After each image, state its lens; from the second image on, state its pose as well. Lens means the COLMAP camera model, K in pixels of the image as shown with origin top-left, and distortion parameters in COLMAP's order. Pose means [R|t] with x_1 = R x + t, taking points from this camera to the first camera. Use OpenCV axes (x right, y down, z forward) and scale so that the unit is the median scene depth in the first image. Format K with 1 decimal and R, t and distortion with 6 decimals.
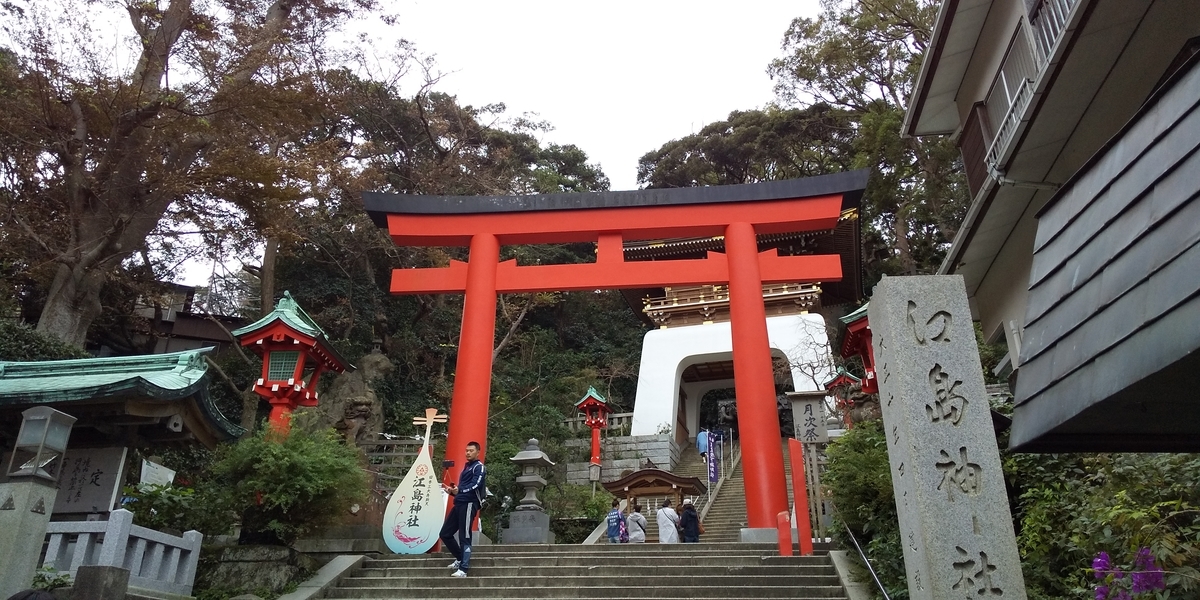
lens RADIAL K [[798.3, 0, 600.0], [0, 798.3, 300.0], [0, 0, 1]] dist [-0.000431, -0.000457]
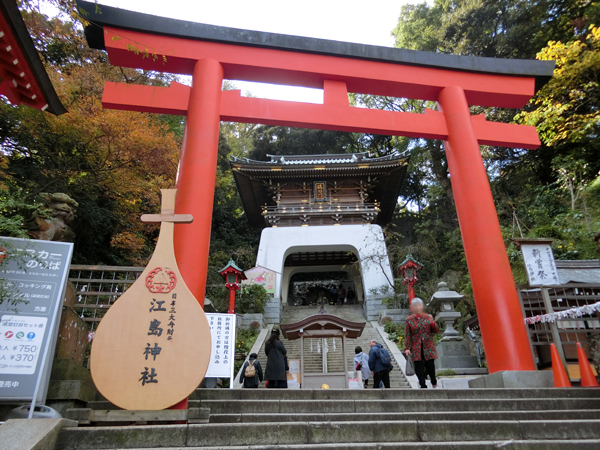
lens RADIAL K [[459.7, 0, 300.0], [0, 459.7, 225.0], [0, 0, 1]] dist [0.039748, -0.001552]
pose [[0.974325, 0.085889, 0.208119, -0.108883], [-0.083629, 0.996303, -0.019650, 0.093455], [-0.209037, 0.001741, 0.977906, 0.336076]]
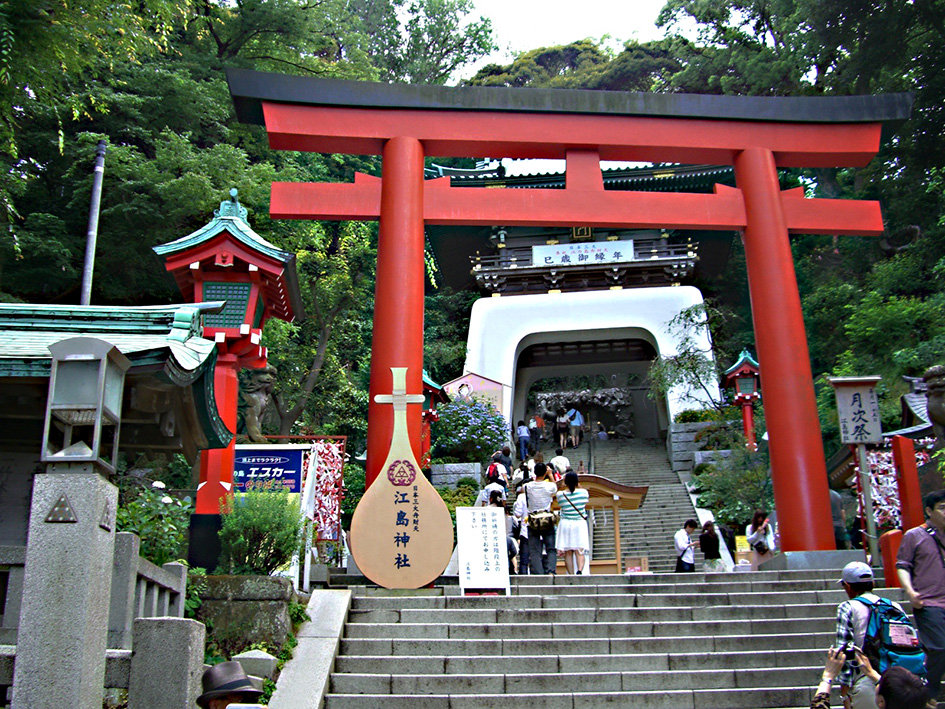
lens RADIAL K [[1003.2, 0, 472.5], [0, 1003.2, 354.5], [0, 0, 1]] dist [-0.151774, -0.004972]
pose [[0.989567, 0.038052, 0.138958, -0.158861], [-0.050137, 0.995159, 0.084531, 0.022811], [-0.135068, -0.090616, 0.986684, 0.090806]]
